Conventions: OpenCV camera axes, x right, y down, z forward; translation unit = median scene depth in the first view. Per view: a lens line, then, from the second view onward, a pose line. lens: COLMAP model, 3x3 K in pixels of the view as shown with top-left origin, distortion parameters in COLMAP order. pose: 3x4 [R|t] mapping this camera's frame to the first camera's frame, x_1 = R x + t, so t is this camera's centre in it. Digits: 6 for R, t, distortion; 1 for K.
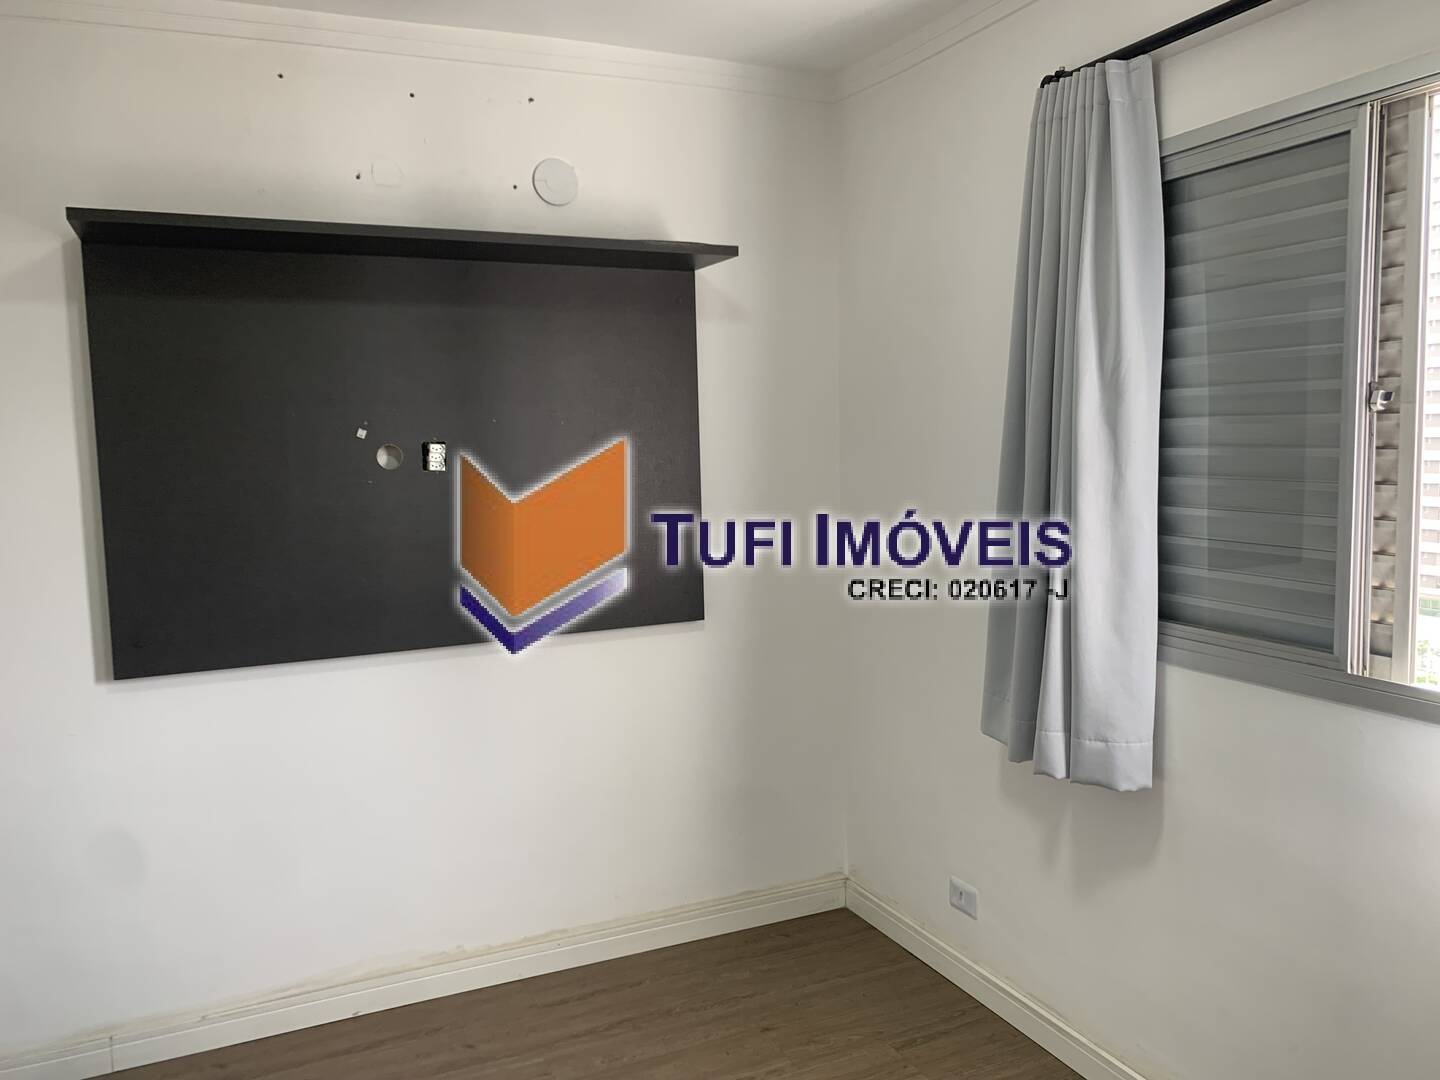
lens RADIAL K [[1121.6, 0, 725.1], [0, 1121.6, 550.4], [0, 0, 1]] dist [-0.000528, 0.002223]
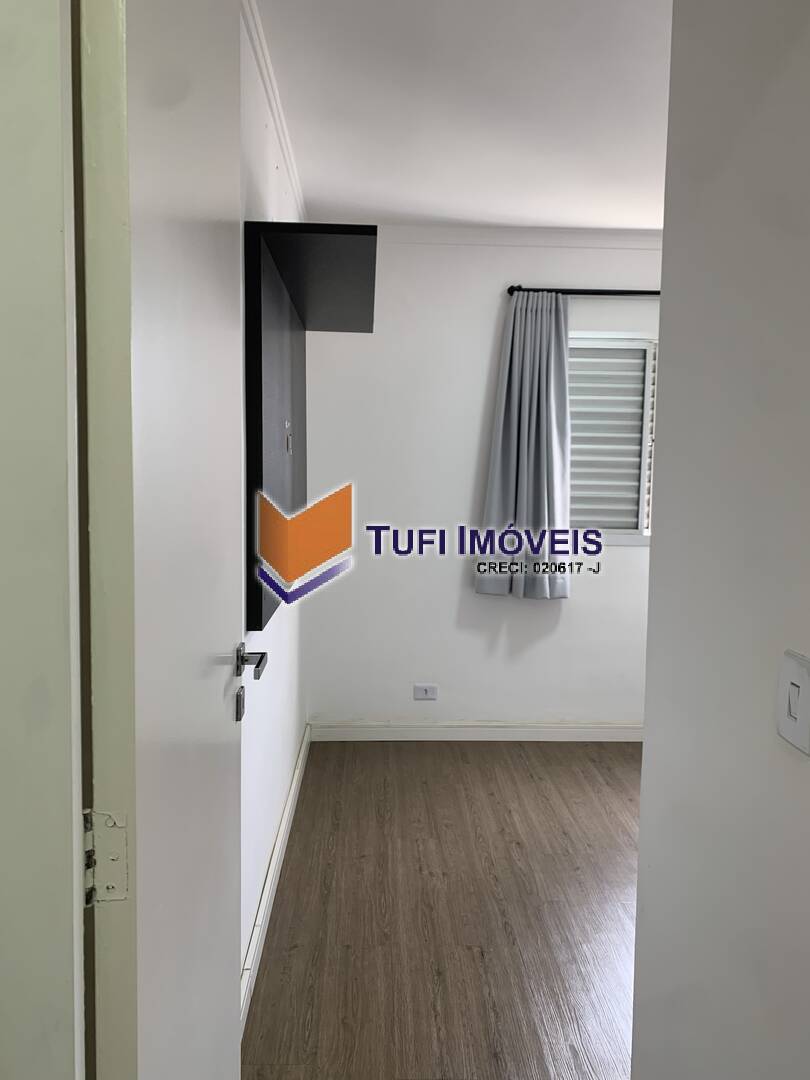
lens RADIAL K [[841.2, 0, 407.8], [0, 841.2, 532.7], [0, 0, 1]] dist [-0.000528, 0.002223]
pose [[0.390138, -0.059274, 0.918846, -1.180936], [0.072386, 0.996812, 0.033569, -0.008951], [-0.917906, 0.053415, 0.393185, 0.494353]]
